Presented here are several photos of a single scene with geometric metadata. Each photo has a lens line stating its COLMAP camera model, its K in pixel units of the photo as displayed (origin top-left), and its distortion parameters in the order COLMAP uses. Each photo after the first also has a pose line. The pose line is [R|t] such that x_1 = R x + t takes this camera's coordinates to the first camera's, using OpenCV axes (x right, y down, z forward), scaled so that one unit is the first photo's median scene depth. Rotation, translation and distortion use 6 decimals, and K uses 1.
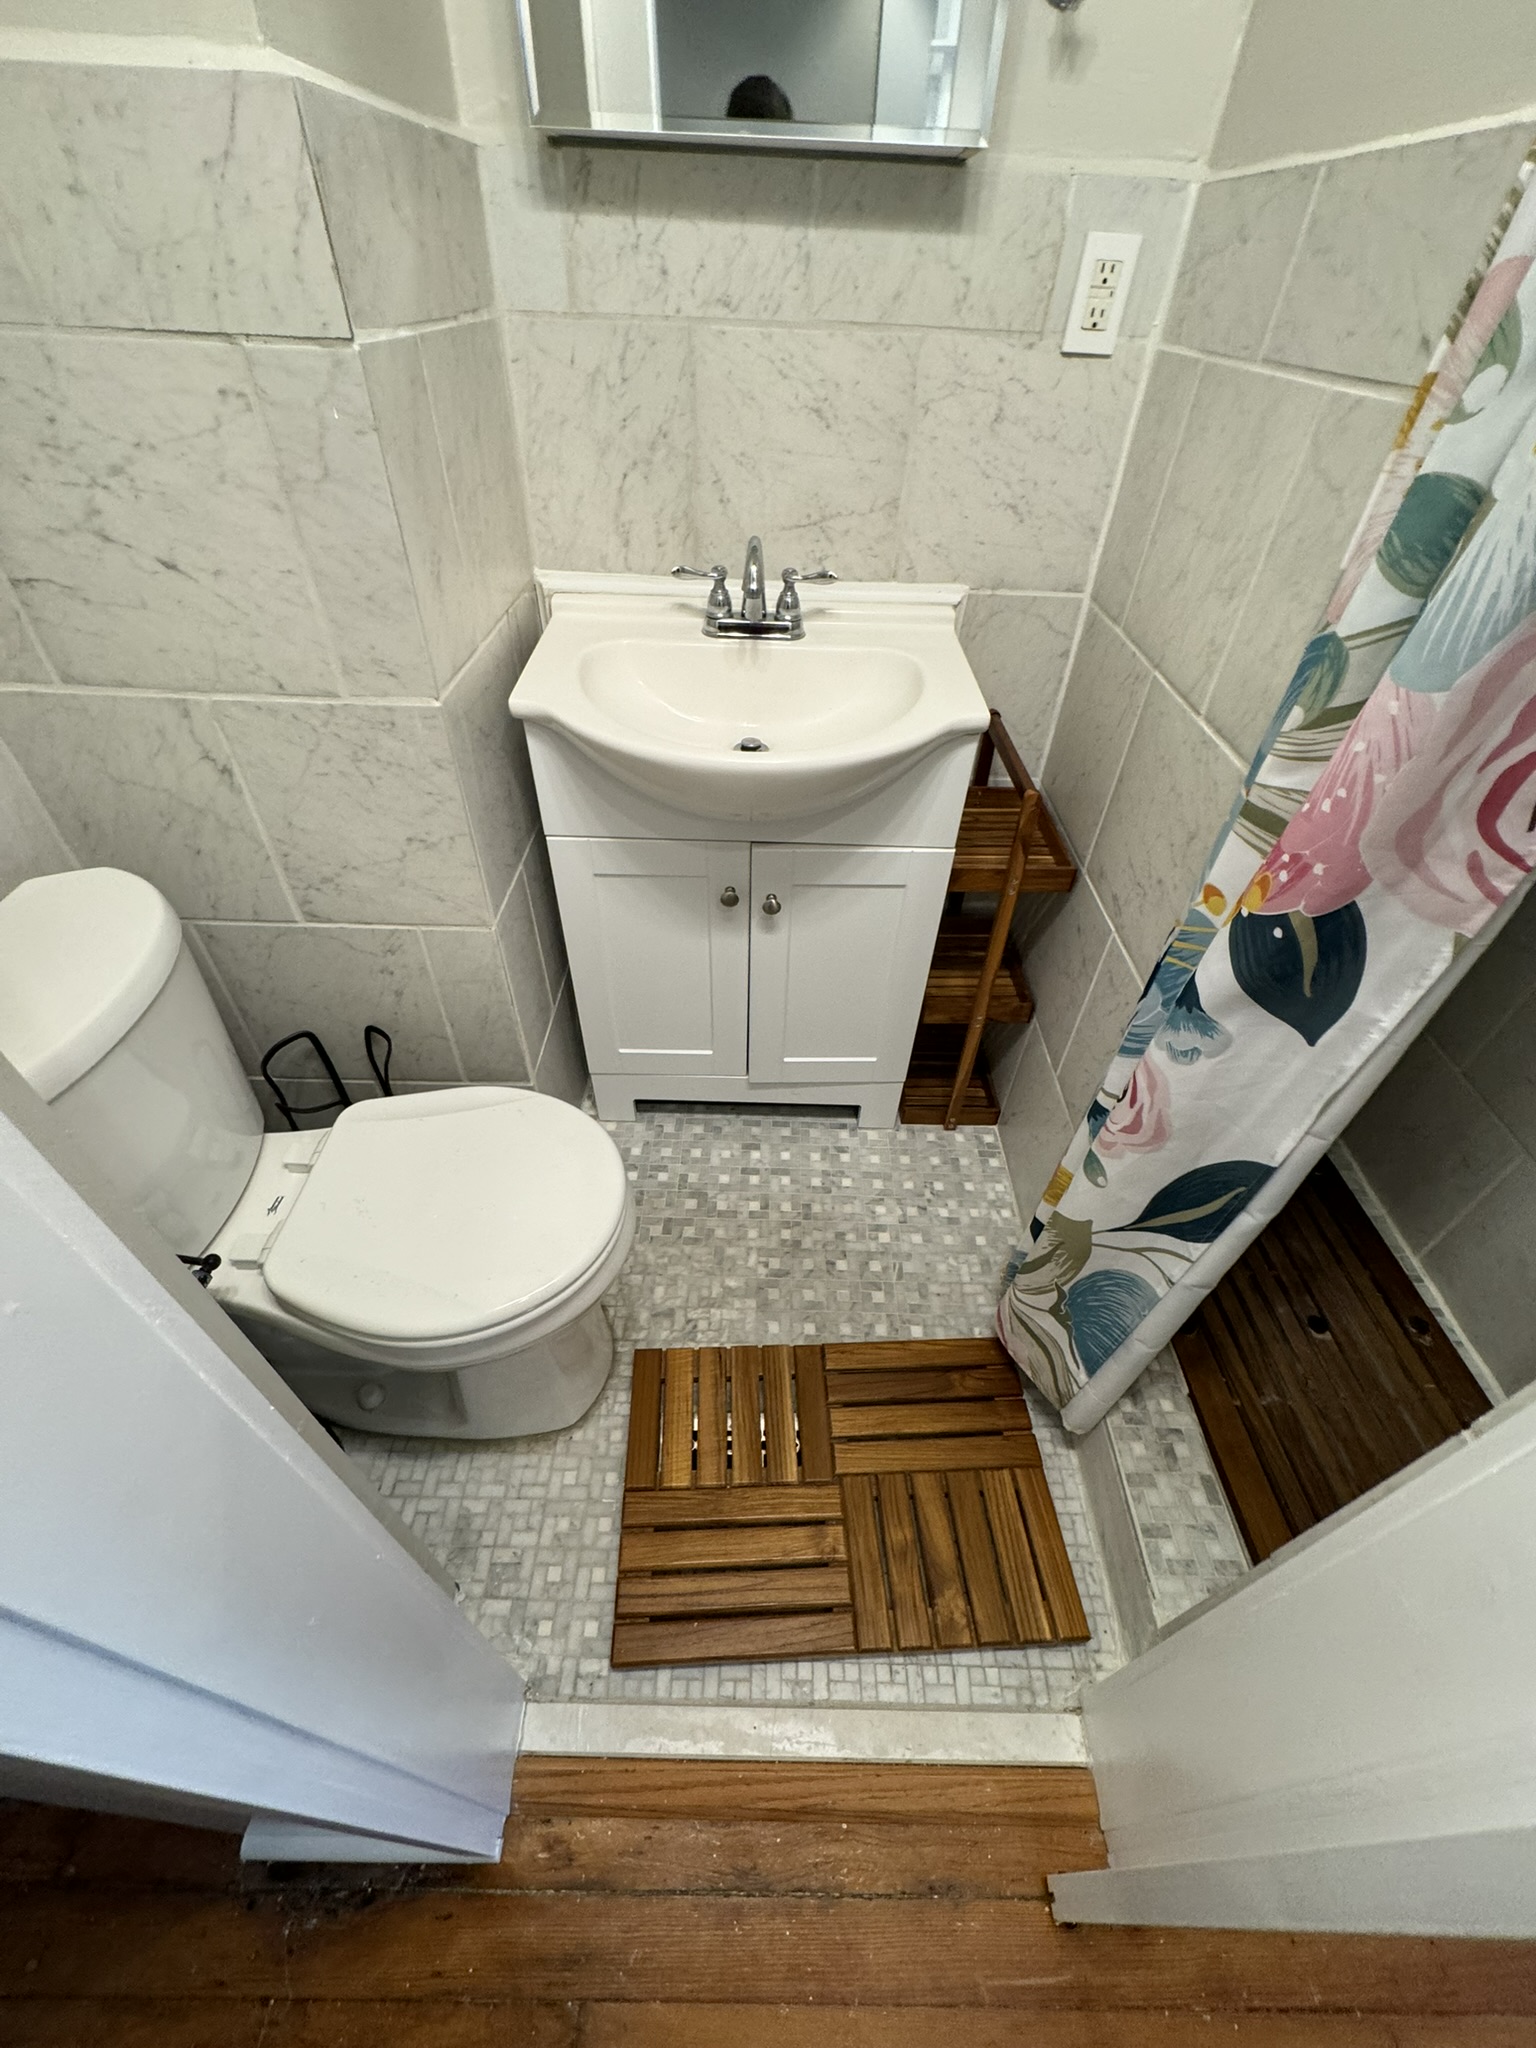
lens RADIAL K [[811.6, 0, 769.6], [0, 811.6, 1024.4], [0, 0, 1]] dist [-0.003644, 0.000343]
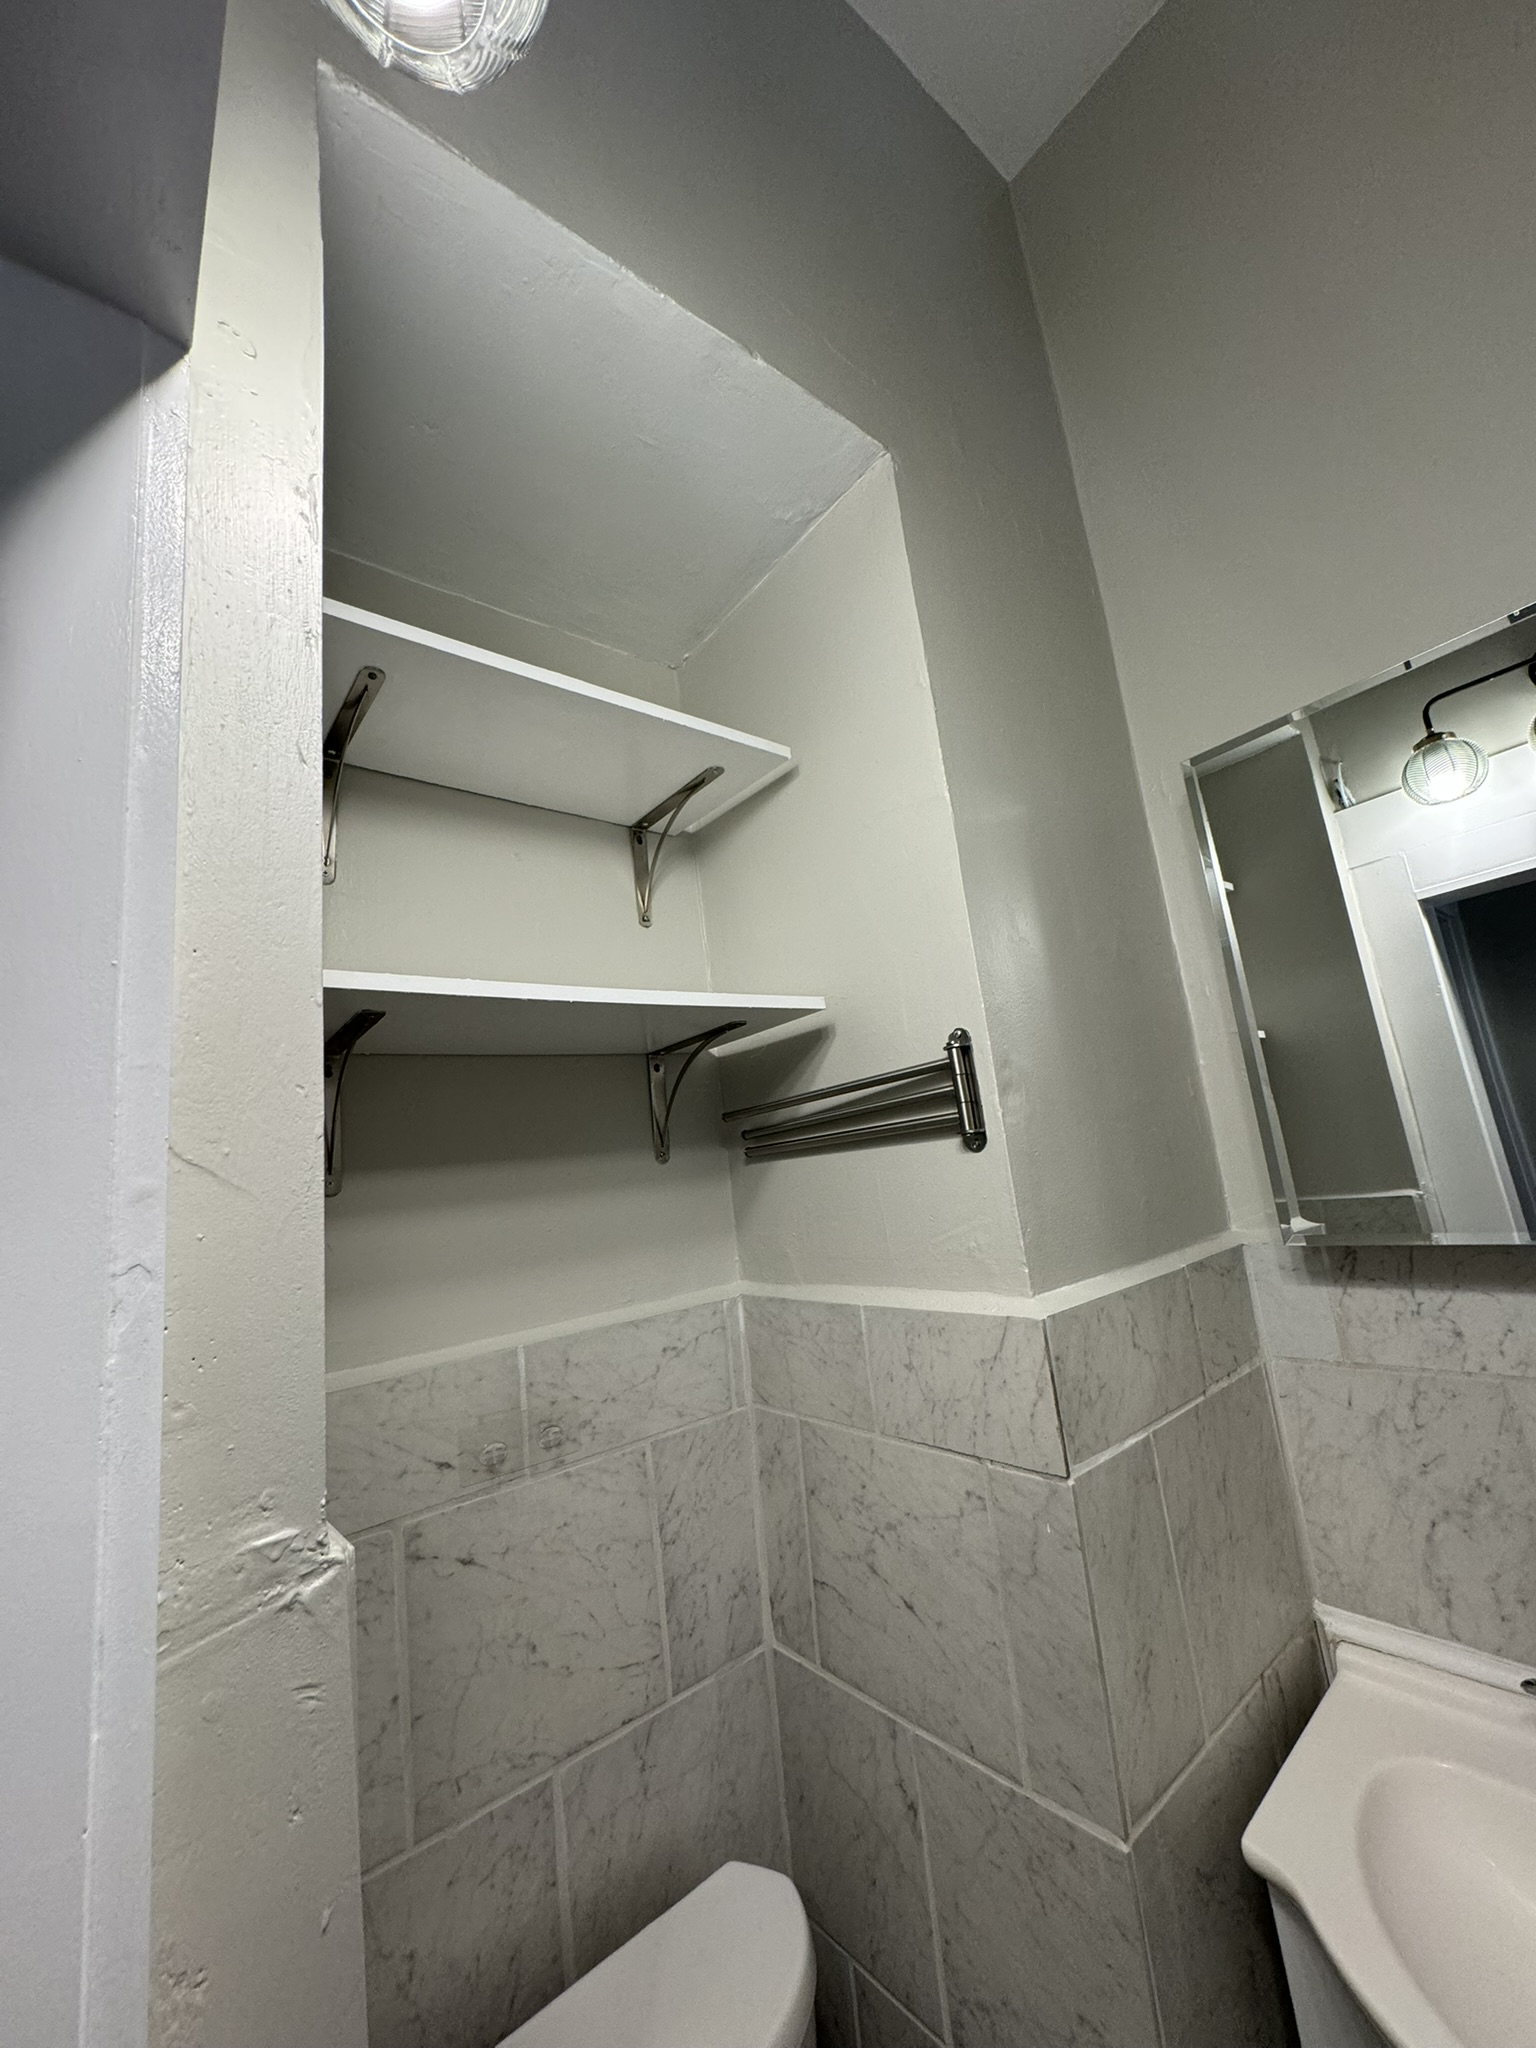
lens RADIAL K [[811.6, 0, 769.2], [0, 811.6, 1025.0], [0, 0, 1]] dist [-0.003644, 0.000343]
pose [[0.621513, -0.244035, -0.744425, 0.159362], [-0.427022, 0.691135, -0.583082, -0.312201], [0.656791, 0.680279, 0.325341, -0.054777]]
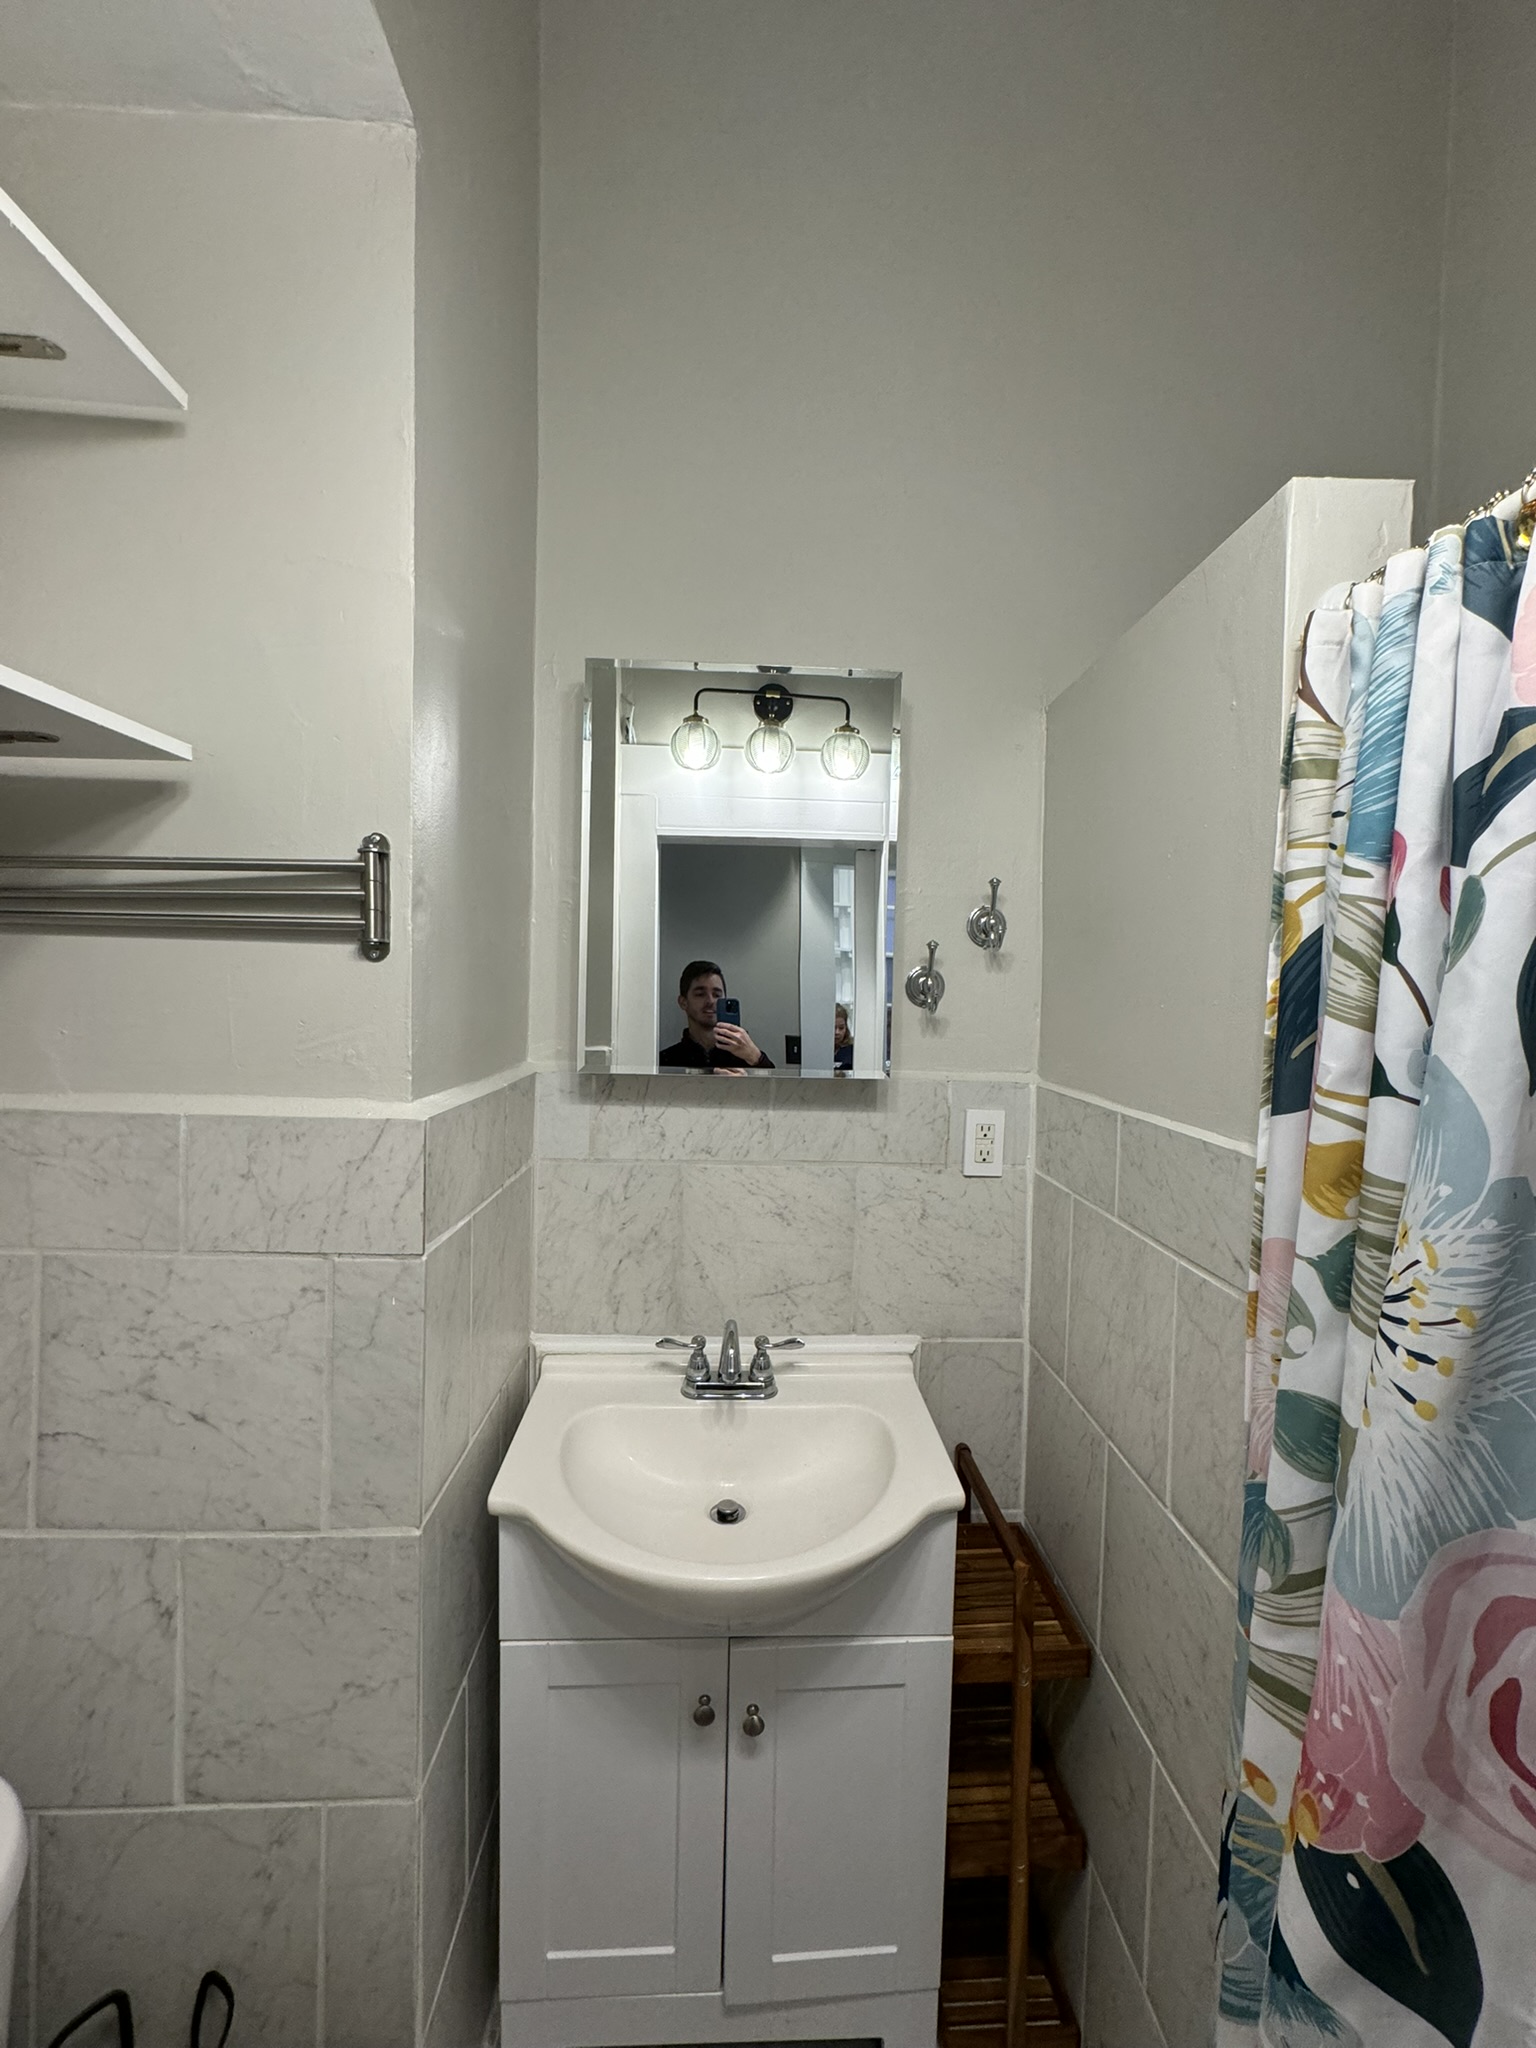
lens RADIAL K [[811.6, 0, 769.3], [0, 811.6, 1024.9], [0, 0, 1]] dist [-0.003644, 0.000343]
pose [[0.998640, -0.011301, 0.050895, -0.019976], [0.041739, 0.758266, -0.650607, -0.186007], [-0.031240, 0.651847, 0.757707, -0.159090]]
